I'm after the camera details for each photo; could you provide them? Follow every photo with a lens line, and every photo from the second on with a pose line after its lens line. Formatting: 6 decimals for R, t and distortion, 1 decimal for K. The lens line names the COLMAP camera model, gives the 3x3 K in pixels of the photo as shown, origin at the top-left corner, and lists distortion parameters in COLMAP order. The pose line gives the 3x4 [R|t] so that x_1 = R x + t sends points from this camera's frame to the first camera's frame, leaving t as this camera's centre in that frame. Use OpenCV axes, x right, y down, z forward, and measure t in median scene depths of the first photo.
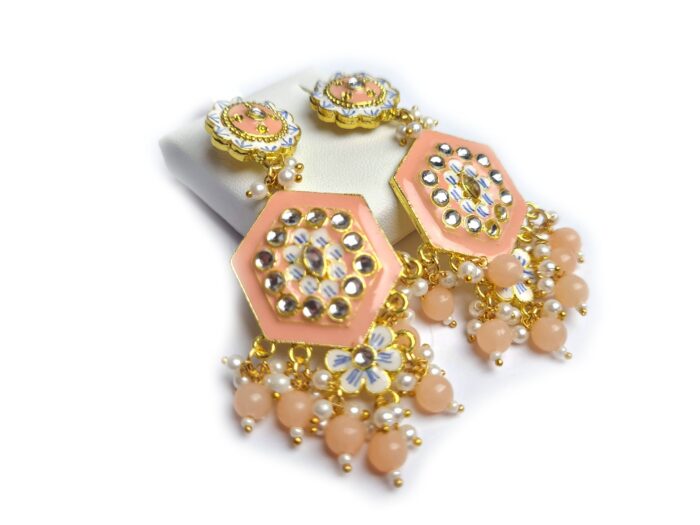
lens RADIAL K [[542.0, 0, 350.0], [0, 542.0, 262.5], [0, 0, 1]] dist [-0.131309, 0.000001]
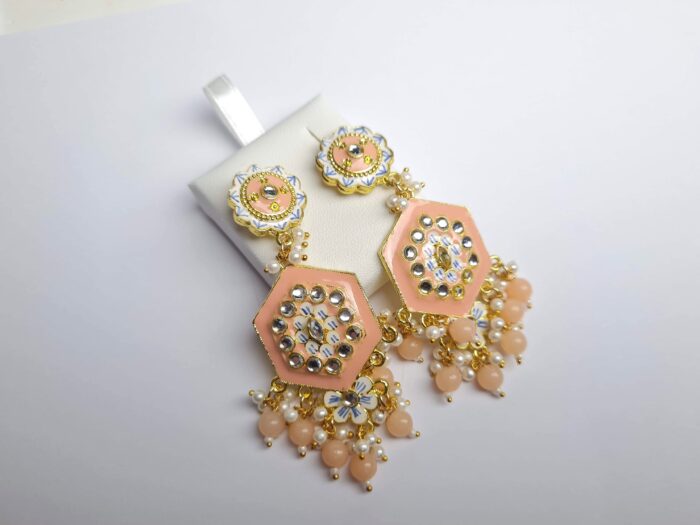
lens RADIAL K [[542.0, 0, 350.0], [0, 542.0, 262.5], [0, 0, 1]] dist [-0.131309, 0.000001]
pose [[0.999317, 0.036539, -0.005443, 0.016484], [-0.033217, 0.953216, 0.300458, -0.517464], [0.016167, -0.300073, 0.953779, -0.199643]]
